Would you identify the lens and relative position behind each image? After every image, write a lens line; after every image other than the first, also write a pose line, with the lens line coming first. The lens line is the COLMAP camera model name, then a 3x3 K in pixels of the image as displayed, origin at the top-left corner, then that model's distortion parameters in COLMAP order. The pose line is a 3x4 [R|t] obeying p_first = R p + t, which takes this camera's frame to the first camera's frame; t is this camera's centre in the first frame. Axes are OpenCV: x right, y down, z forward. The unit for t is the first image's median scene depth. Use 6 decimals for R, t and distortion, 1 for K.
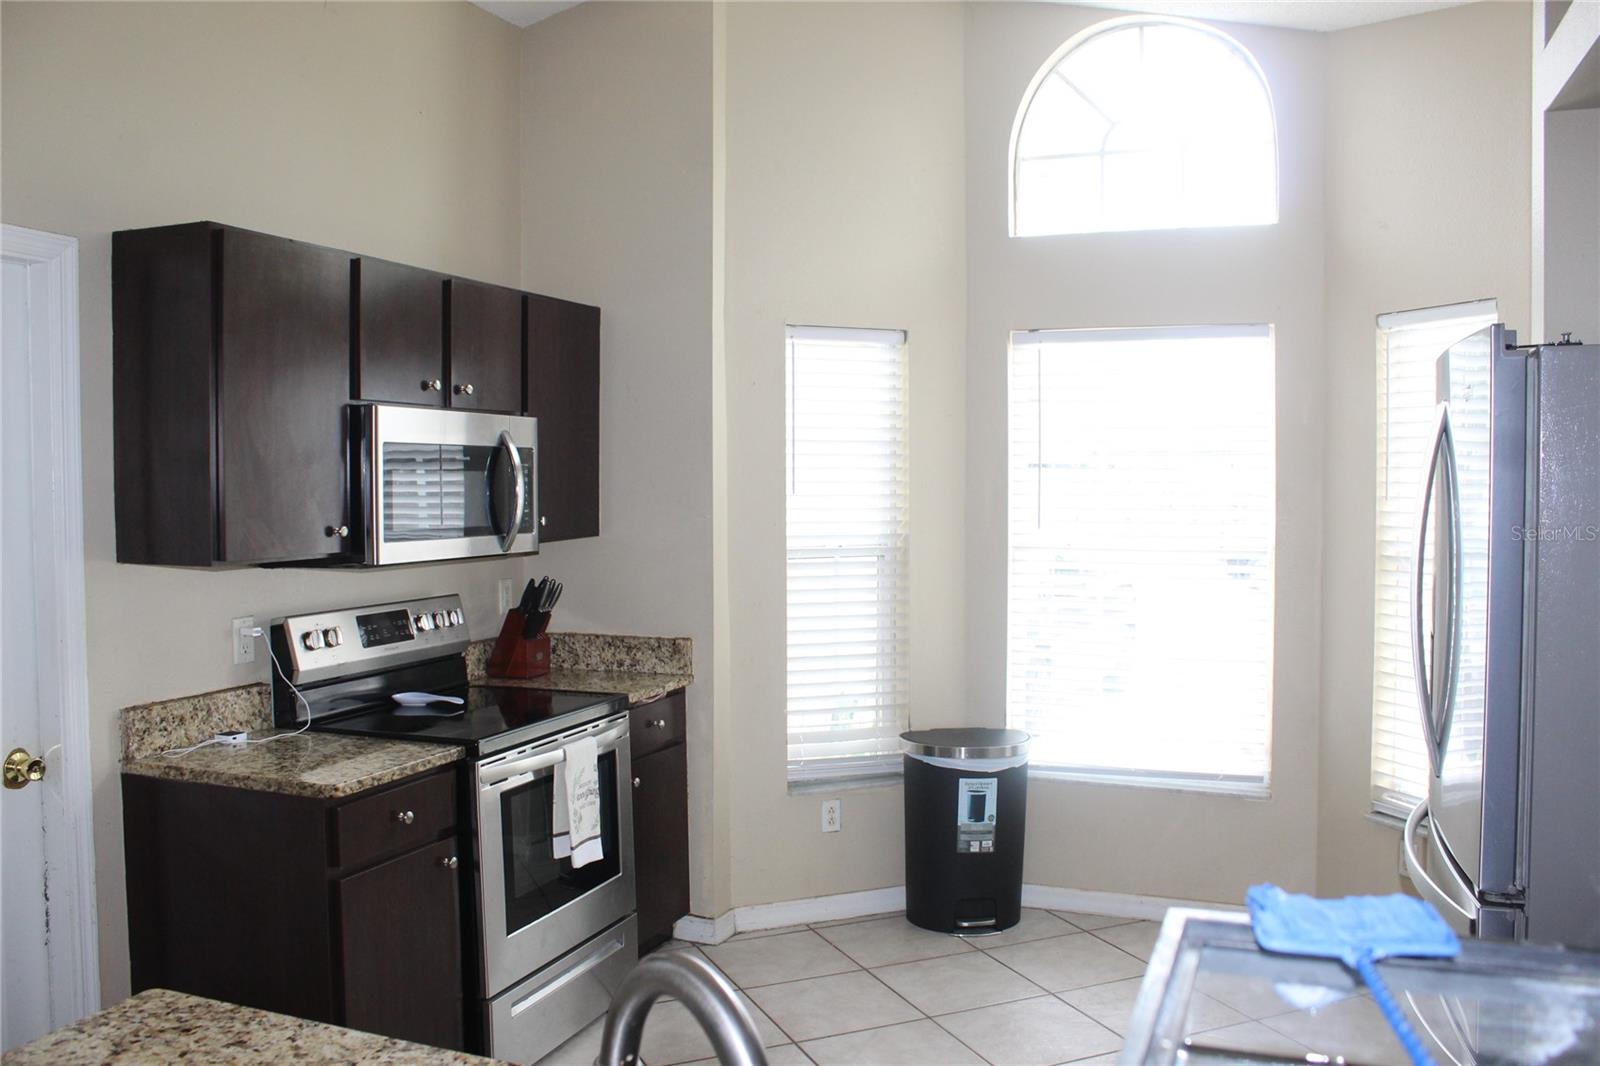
lens RADIAL K [[1340.5, 0, 800.0], [0, 1340.5, 533.0], [0, 0, 1]] dist [-0.165749, 0.149612]
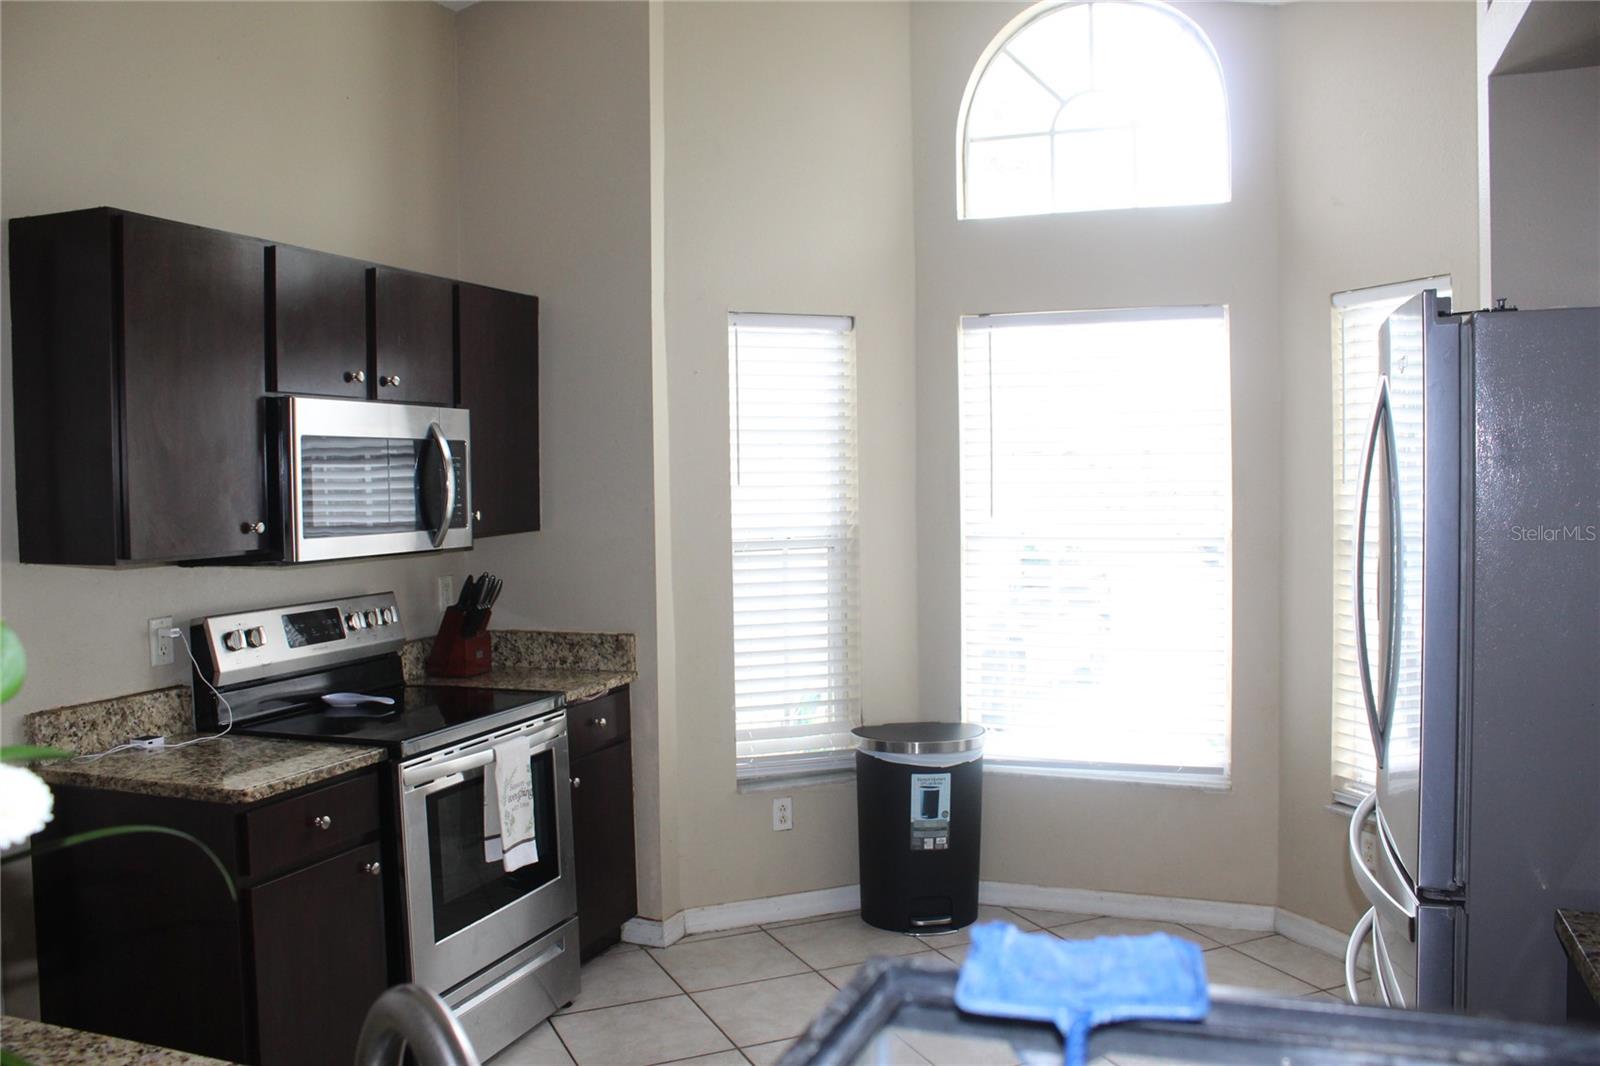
lens RADIAL K [[1340.5, 0, 800.0], [0, 1340.5, 533.0], [0, 0, 1]] dist [-0.165749, 0.149612]
pose [[0.999852, -0.012632, 0.011707, 0.032595], [0.012593, 0.999915, 0.003365, 0.003664], [-0.011749, -0.003217, 0.999926, 0.027008]]
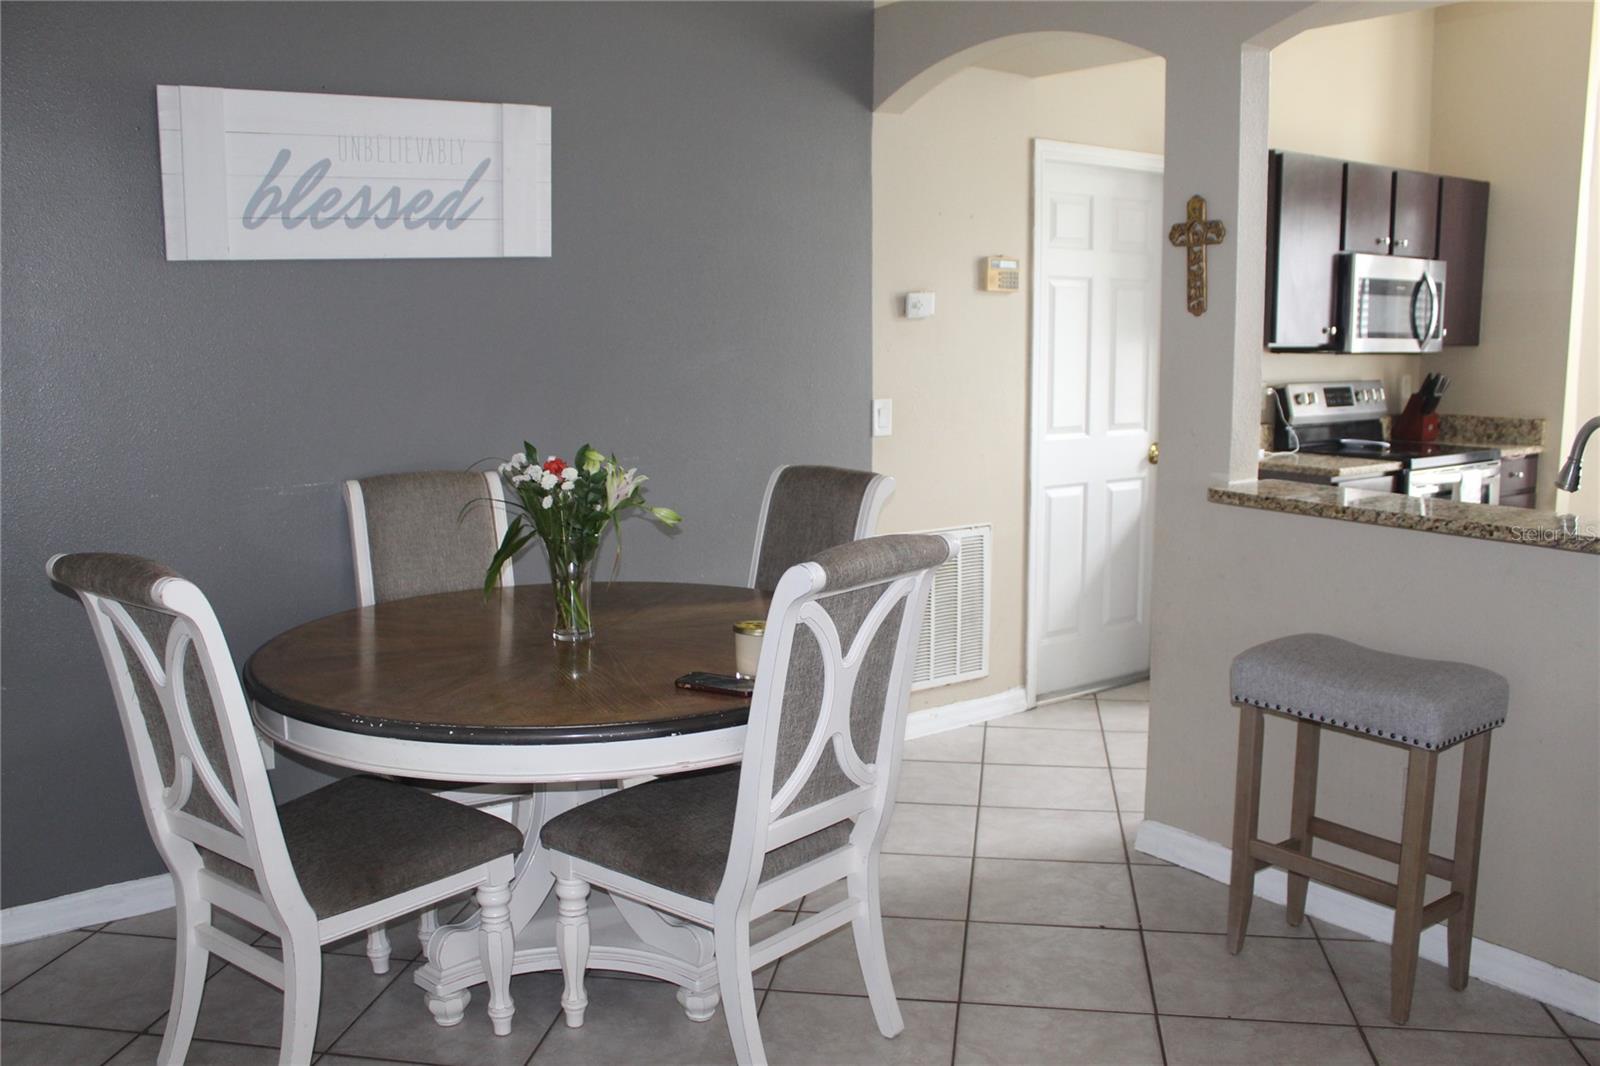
lens RADIAL K [[1340.5, 0, 800.0], [0, 1340.5, 533.0], [0, 0, 1]] dist [-0.165749, 0.149612]
pose [[0.840854, 0.085713, -0.534433, -0.007710], [-0.023464, 0.992226, 0.122216, 0.055554], [0.540753, -0.090226, 0.836328, -0.639351]]
